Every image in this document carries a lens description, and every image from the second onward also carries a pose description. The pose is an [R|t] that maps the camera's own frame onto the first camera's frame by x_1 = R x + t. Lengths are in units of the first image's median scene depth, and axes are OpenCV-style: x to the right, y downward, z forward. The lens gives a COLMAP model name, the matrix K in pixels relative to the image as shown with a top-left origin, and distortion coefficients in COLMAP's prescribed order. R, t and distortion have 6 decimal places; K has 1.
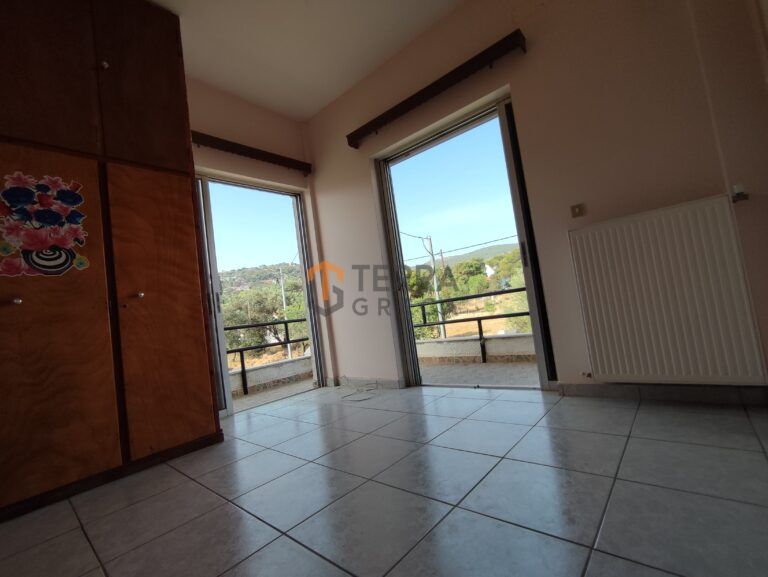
lens RADIAL K [[345.0, 0, 380.8], [0, 345.0, 290.7], [0, 0, 1]] dist [-0.024792, 0.011186]
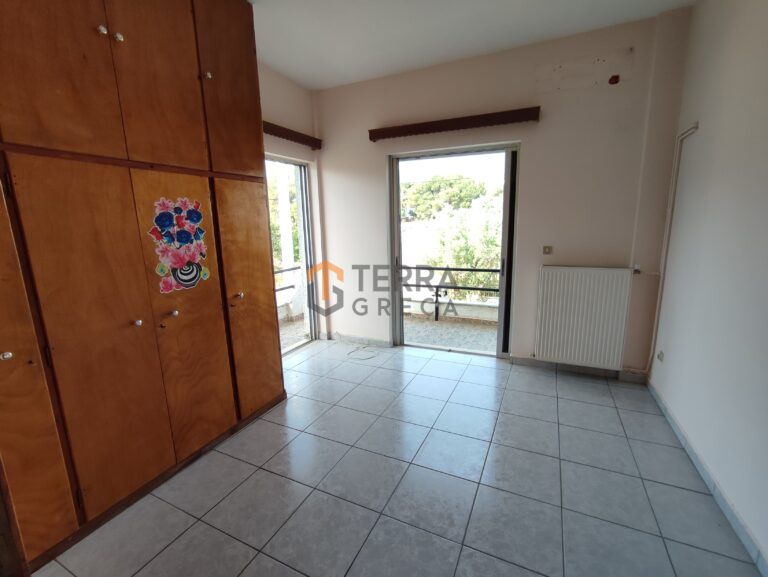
lens RADIAL K [[345.0, 0, 381.9], [0, 345.0, 292.0], [0, 0, 1]] dist [-0.024792, 0.011186]
pose [[0.955672, 0.054096, 0.289423, -0.611863], [-0.120428, 0.968810, 0.216573, -0.338030], [-0.268680, -0.241827, 0.932379, -0.276331]]
